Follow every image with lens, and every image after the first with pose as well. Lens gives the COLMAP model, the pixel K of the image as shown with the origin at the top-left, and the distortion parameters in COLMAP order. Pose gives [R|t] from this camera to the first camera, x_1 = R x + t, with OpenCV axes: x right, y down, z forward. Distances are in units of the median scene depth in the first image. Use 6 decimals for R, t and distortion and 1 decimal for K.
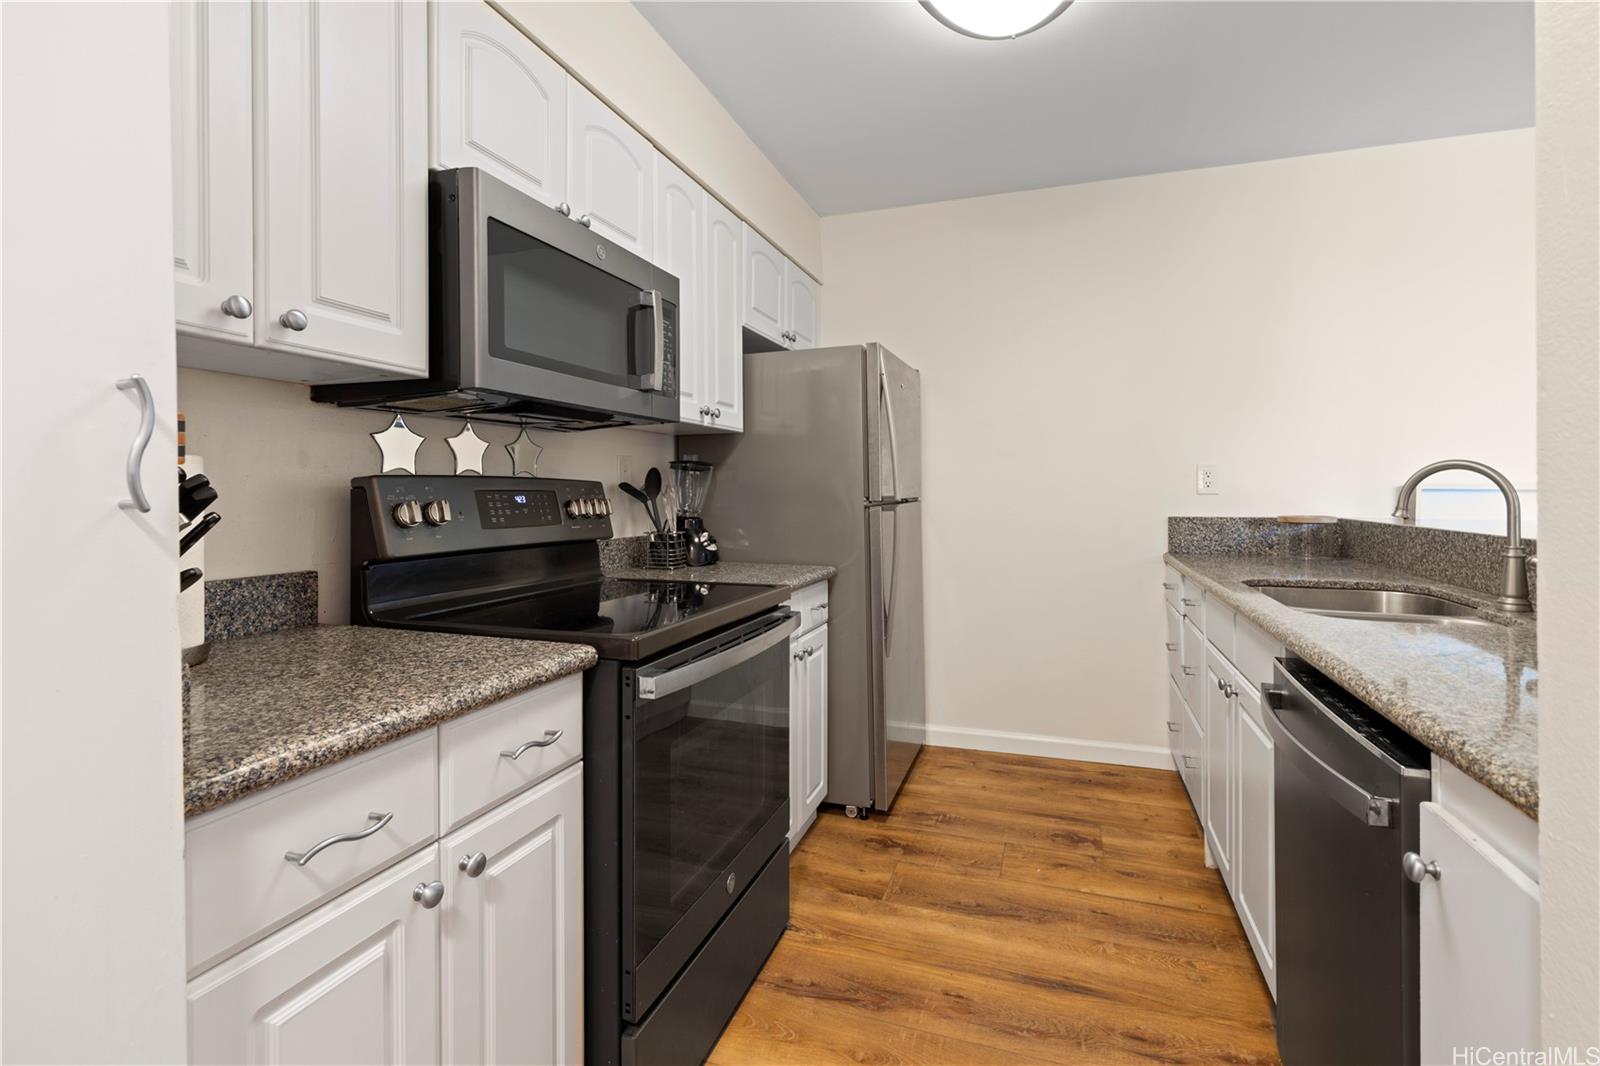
lens RADIAL K [[750.6, 0, 804.8], [0, 750.6, 494.9], [0, 0, 1]] dist [-0.000782, -0.000099]
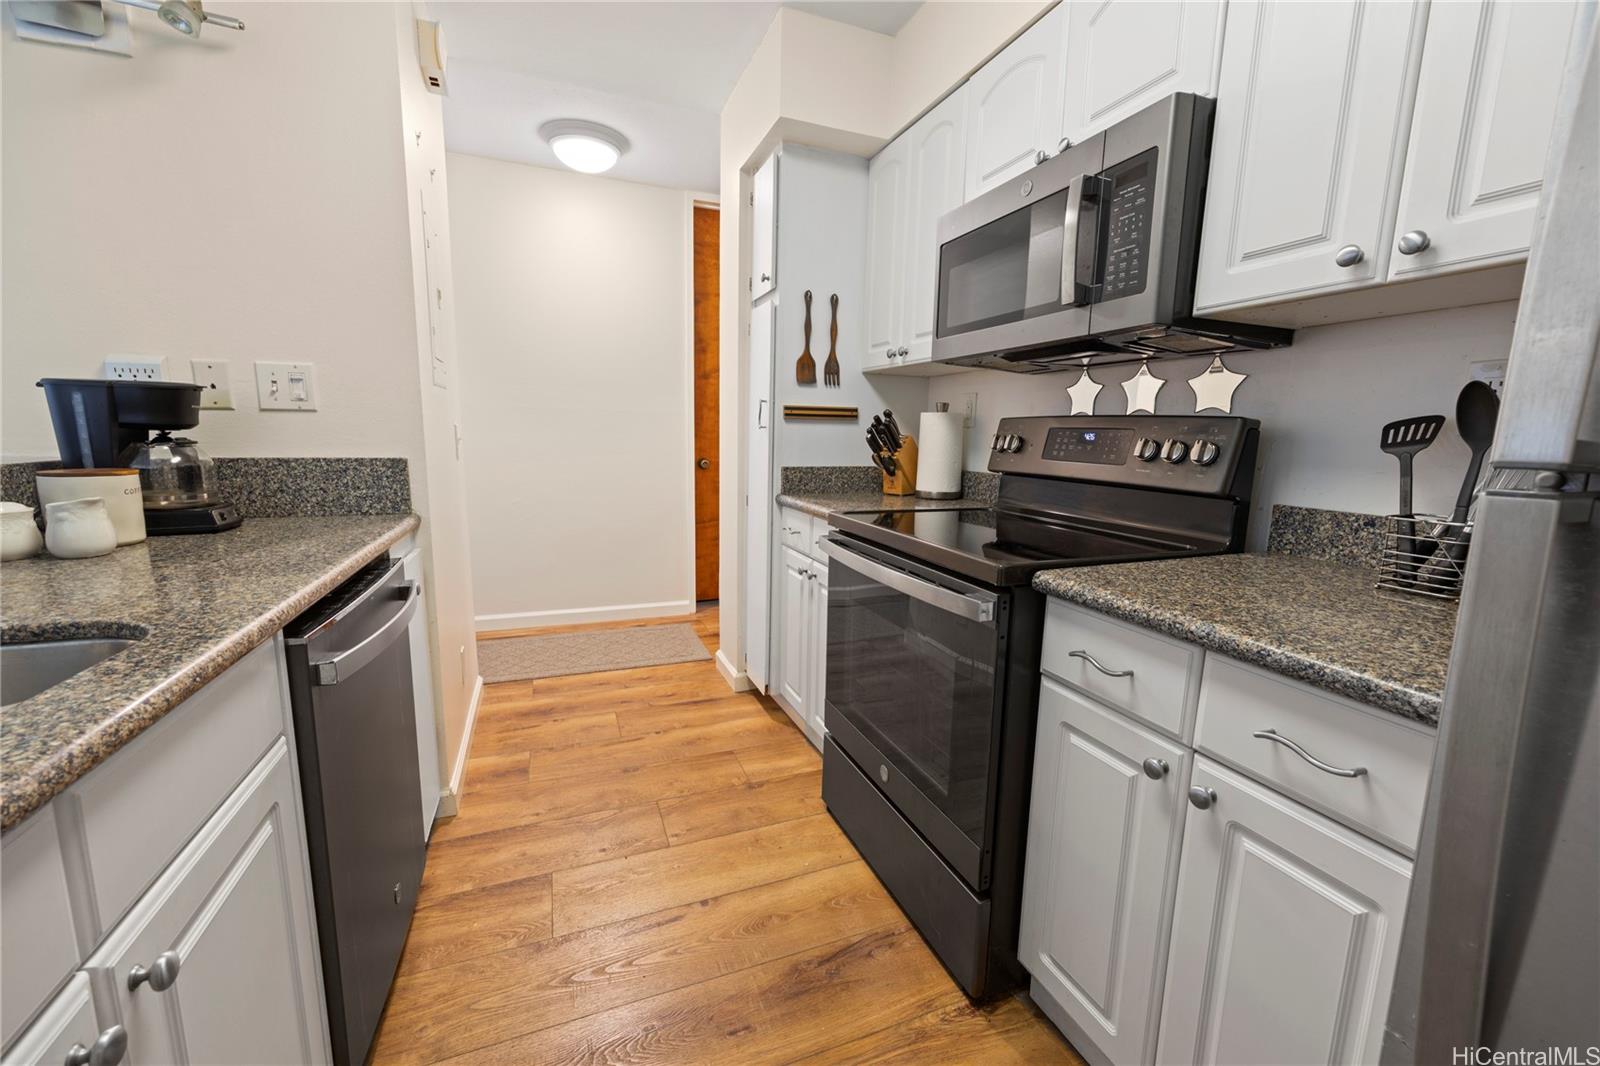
lens RADIAL K [[637.2, 0, 800.0], [0, 637.2, 533.0], [0, 0, 1]] dist [0.001080, 0.000088]
pose [[-0.764996, 0.092630, -0.637338, 0.526136], [-0.017222, 0.986307, 0.164020, -0.000796], [0.643804, 0.136451, -0.752926, 1.438630]]
